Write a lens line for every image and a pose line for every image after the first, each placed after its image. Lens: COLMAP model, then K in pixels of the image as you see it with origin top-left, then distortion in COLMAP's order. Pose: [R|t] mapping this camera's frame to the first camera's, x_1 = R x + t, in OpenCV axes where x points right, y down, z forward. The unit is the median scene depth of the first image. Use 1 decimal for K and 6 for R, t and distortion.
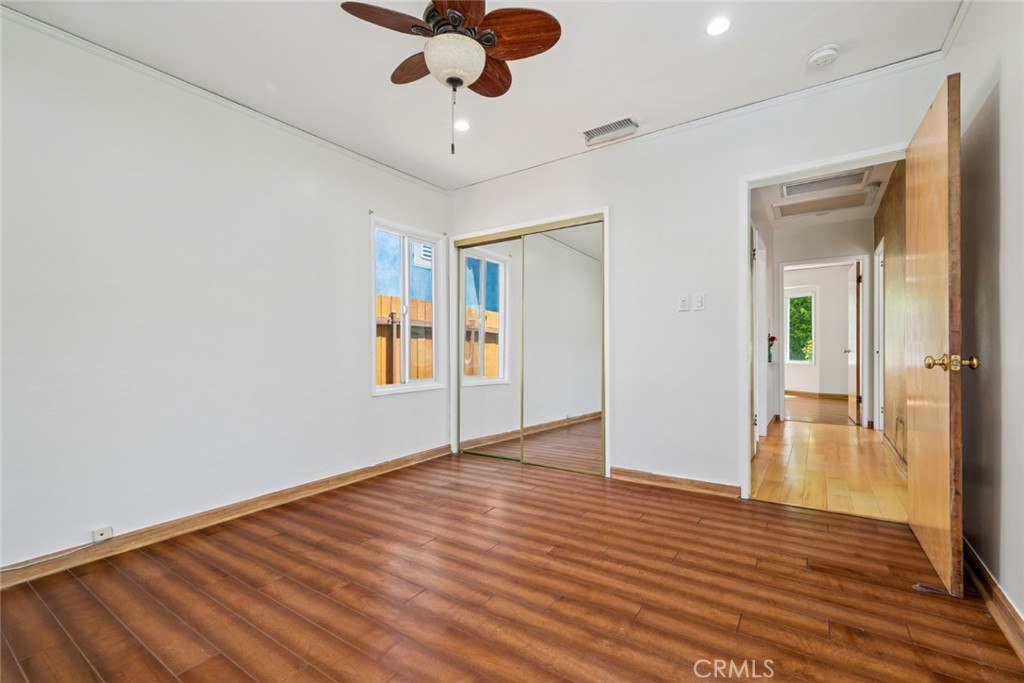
lens RADIAL K [[426.7, 0, 512.9], [0, 426.7, 346.3], [0, 0, 1]] dist [0.004131, -0.000429]
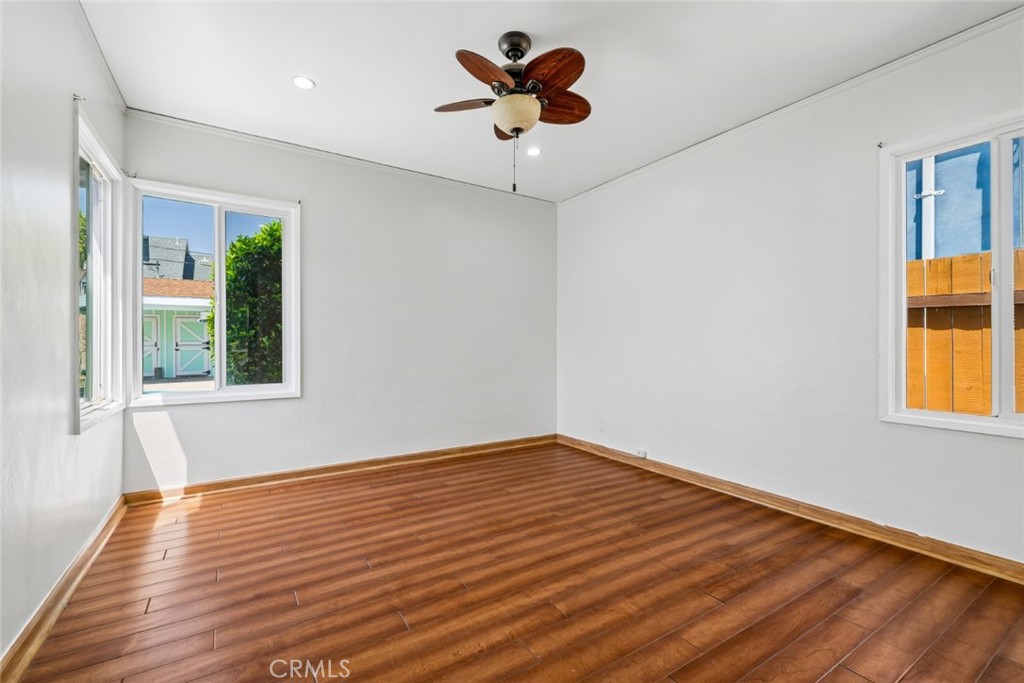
lens RADIAL K [[426.7, 0, 509.8], [0, 426.7, 344.5], [0, 0, 1]] dist [0.004131, -0.000429]
pose [[-0.365445, 0.013165, -0.930740, 0.767883], [0.002859, 0.999911, 0.013021, -0.013861], [0.930828, 0.002097, -0.365450, 1.096717]]
